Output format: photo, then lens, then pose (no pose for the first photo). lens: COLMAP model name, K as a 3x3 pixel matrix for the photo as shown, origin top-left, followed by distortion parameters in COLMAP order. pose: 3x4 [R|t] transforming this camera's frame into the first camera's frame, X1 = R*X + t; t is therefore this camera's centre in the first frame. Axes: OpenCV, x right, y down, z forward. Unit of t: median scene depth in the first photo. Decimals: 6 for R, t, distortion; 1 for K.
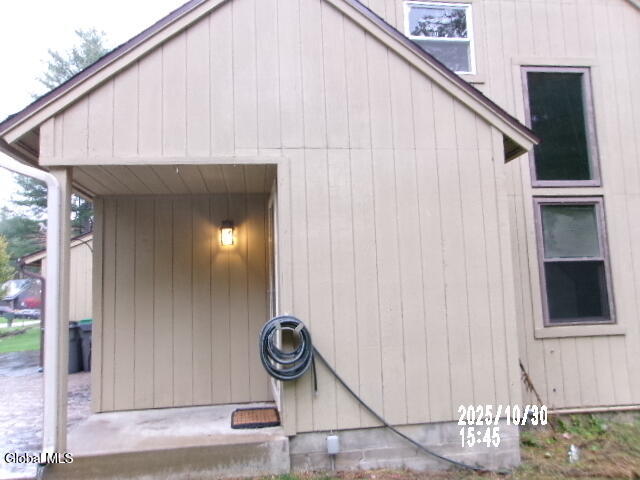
lens RADIAL K [[497.6, 0, 320.4], [0, 497.6, 241.1], [0, 0, 1]] dist [-0.022435, 0.019651]
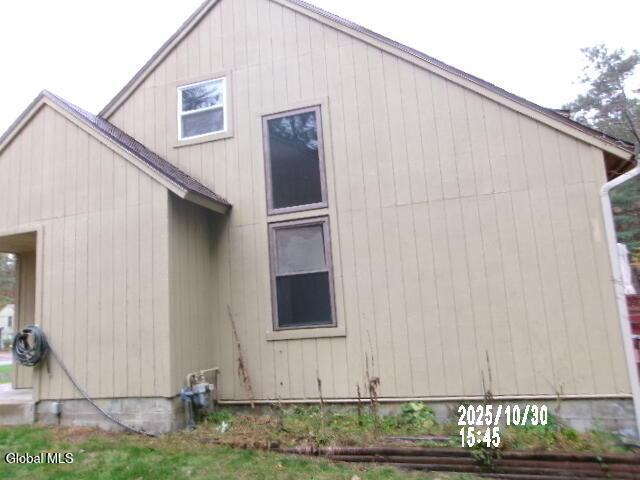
lens RADIAL K [[497.6, 0, 316.1], [0, 497.6, 239.2], [0, 0, 1]] dist [-0.022435, 0.019651]
pose [[0.913969, -0.092174, -0.395177, 1.034720], [0.082896, 0.995734, -0.040529, 0.008463], [0.397227, 0.004284, 0.917710, -0.074496]]
